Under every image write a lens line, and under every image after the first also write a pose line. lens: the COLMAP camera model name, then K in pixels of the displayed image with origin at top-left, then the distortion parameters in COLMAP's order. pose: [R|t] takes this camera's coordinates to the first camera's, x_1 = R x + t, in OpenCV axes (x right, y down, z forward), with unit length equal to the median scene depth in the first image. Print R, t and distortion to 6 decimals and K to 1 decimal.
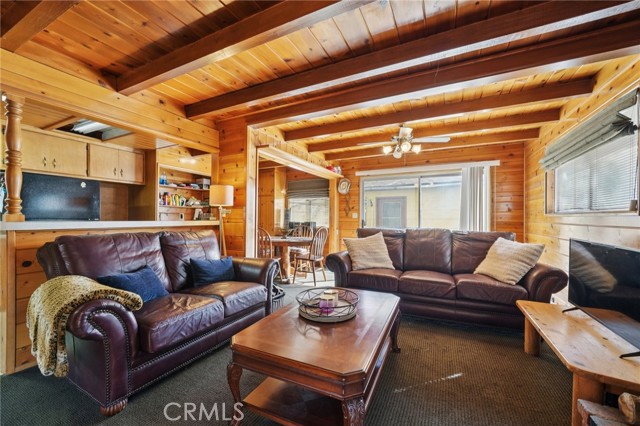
lens RADIAL K [[256.4, 0, 316.3], [0, 256.4, 218.1], [0, 0, 1]] dist [-0.001113, 0.000910]
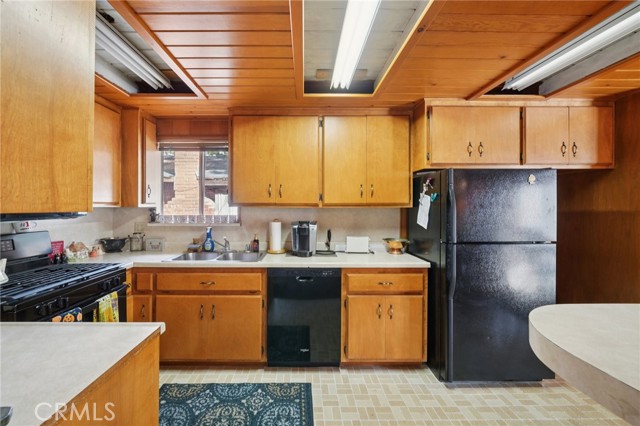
lens RADIAL K [[256.4, 0, 305.8], [0, 256.4, 211.2], [0, 0, 1]] dist [-0.001113, 0.000910]
pose [[0.460728, 0.010978, -0.887473, -0.637935], [0.001084, 0.999916, 0.012932, -0.068765], [0.887541, -0.006920, 0.460677, 0.316975]]
